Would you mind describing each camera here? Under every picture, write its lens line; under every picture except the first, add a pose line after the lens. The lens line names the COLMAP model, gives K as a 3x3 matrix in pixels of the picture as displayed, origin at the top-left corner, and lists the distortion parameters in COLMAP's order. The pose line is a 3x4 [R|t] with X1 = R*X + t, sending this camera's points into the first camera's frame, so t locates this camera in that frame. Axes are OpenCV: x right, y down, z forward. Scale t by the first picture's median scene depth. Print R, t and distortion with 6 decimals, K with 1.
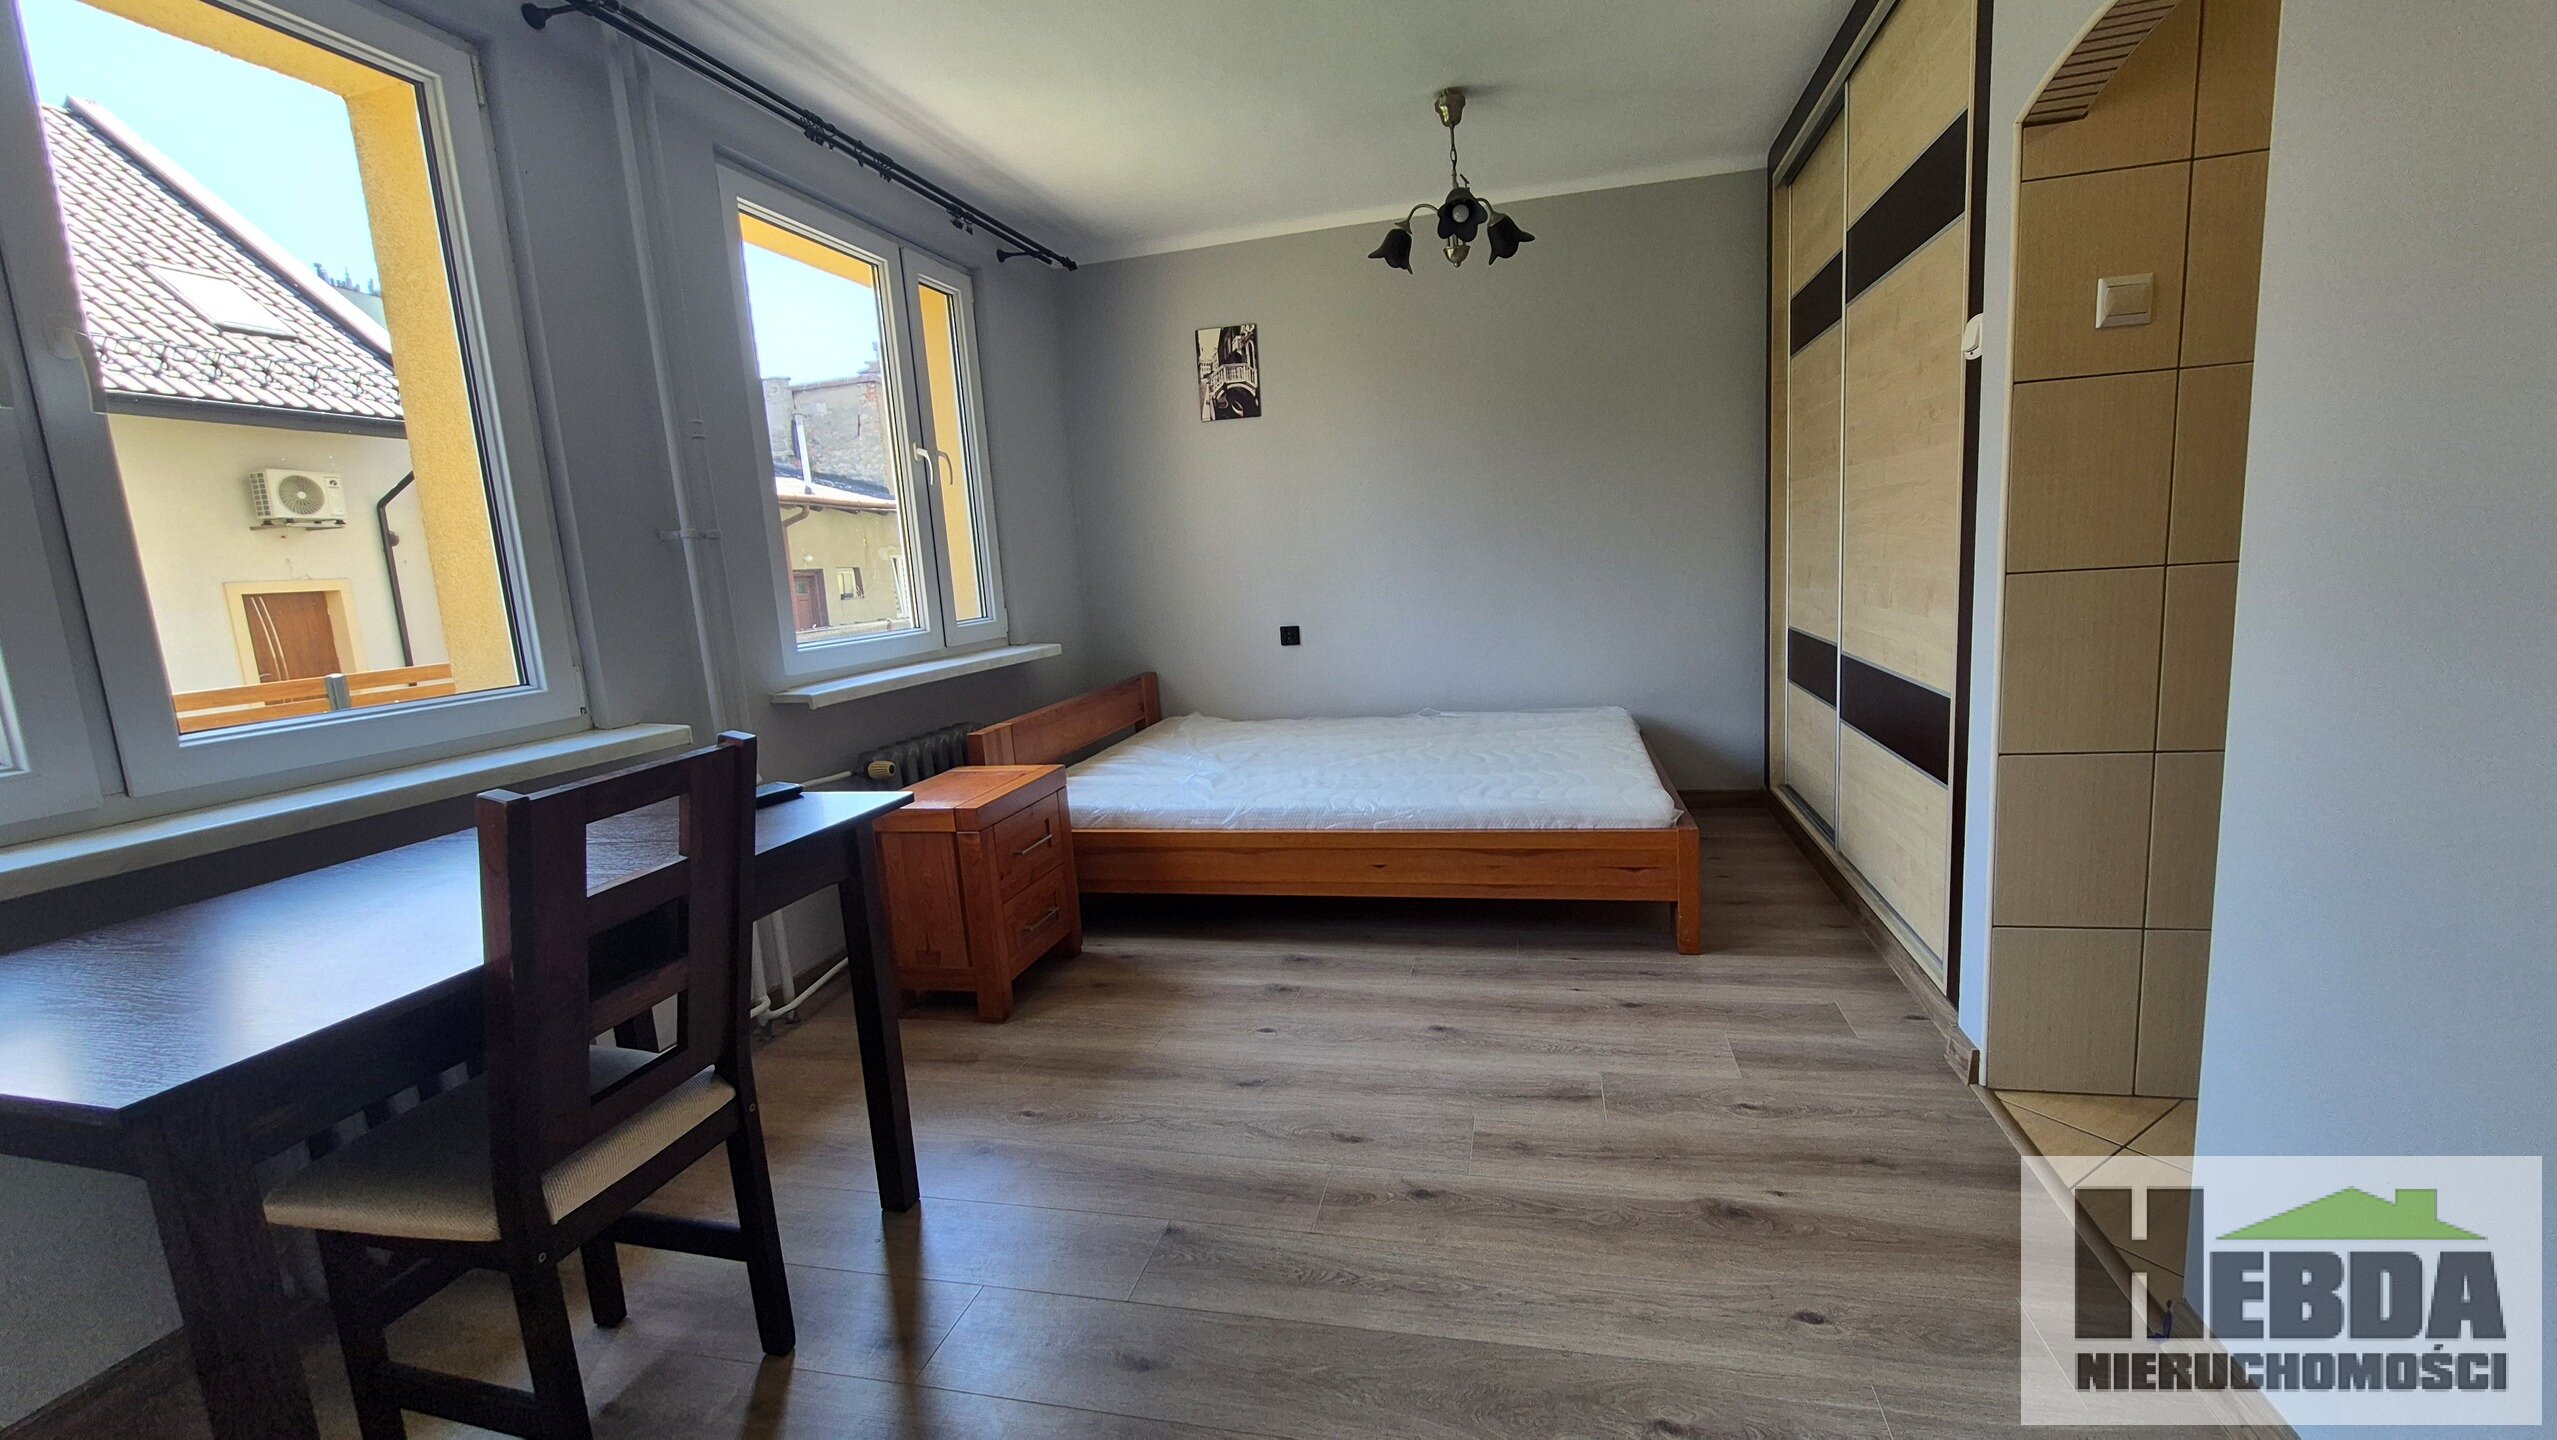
lens RADIAL K [[998.3, 0, 1333.2], [0, 998.3, 692.9], [0, 0, 1]] dist [0.003242, 0.000069]
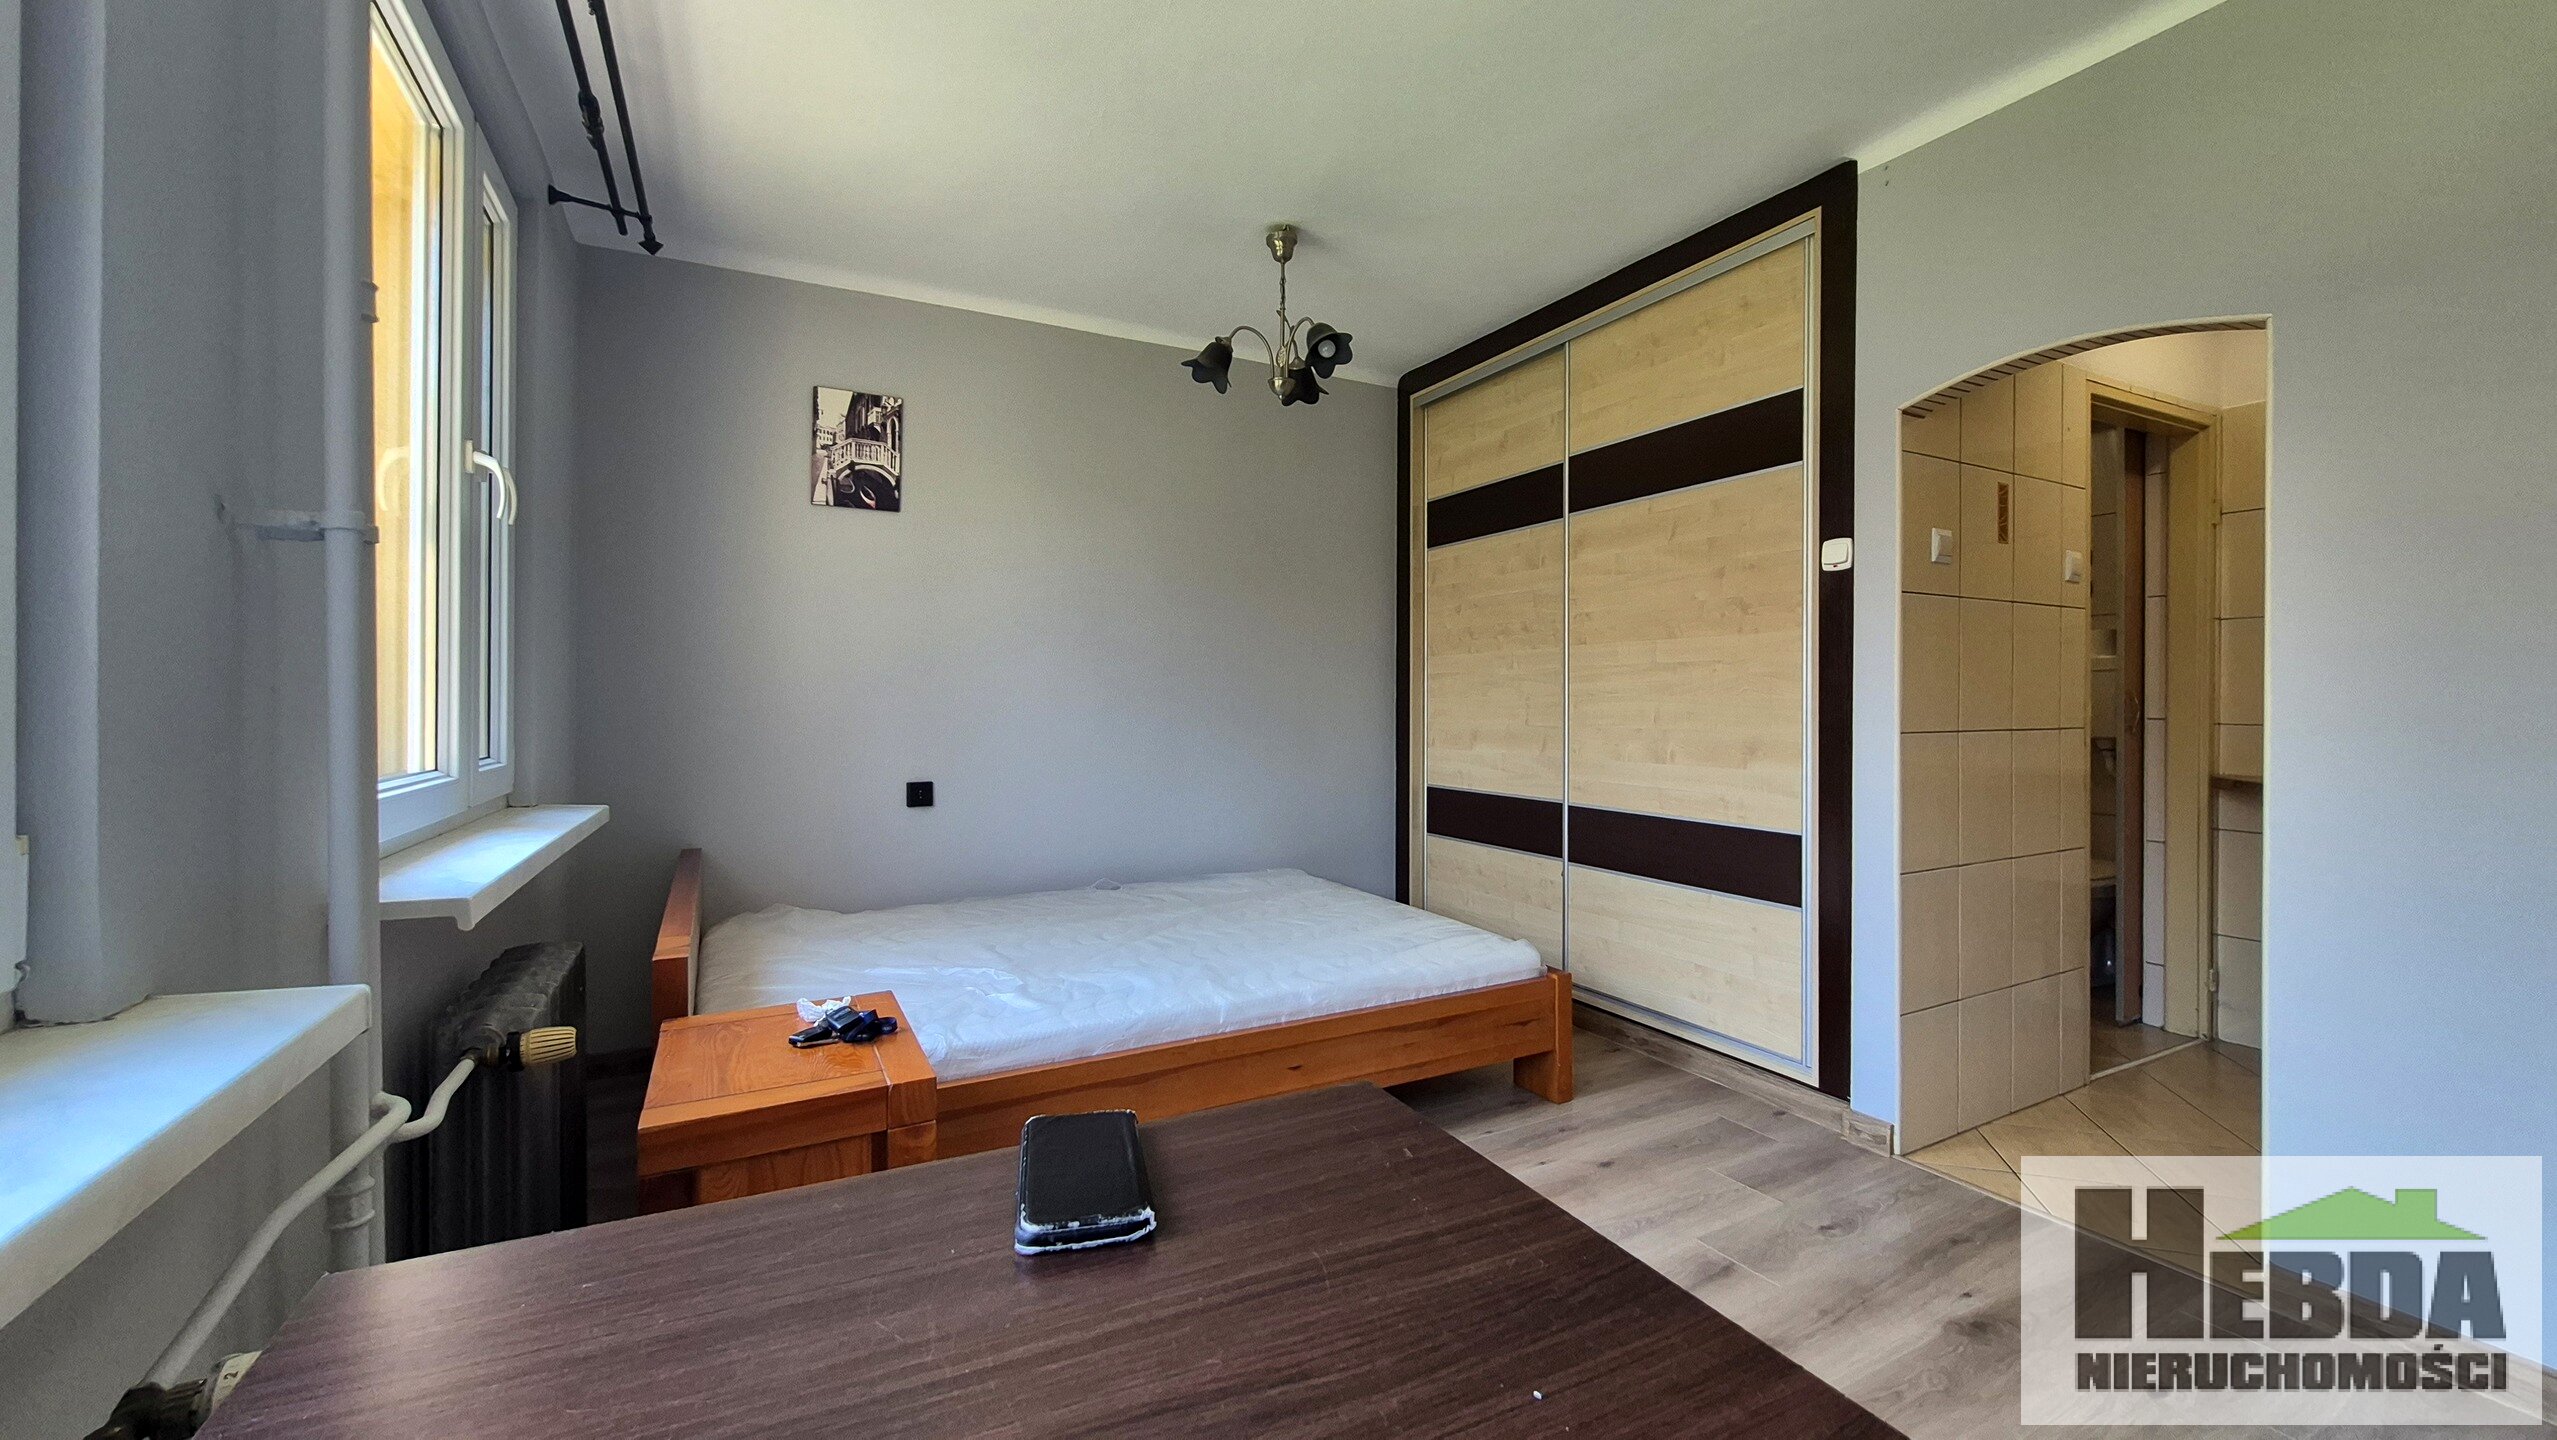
lens RADIAL K [[998.3, 0, 1286.9], [0, 998.3, 696.4], [0, 0, 1]] dist [0.003242, 0.000069]
pose [[0.751324, 0.066331, 0.656592, -0.487457], [0.046089, 0.987232, -0.152473, -0.001953], [-0.658322, 0.144819, 0.738674, 0.340854]]
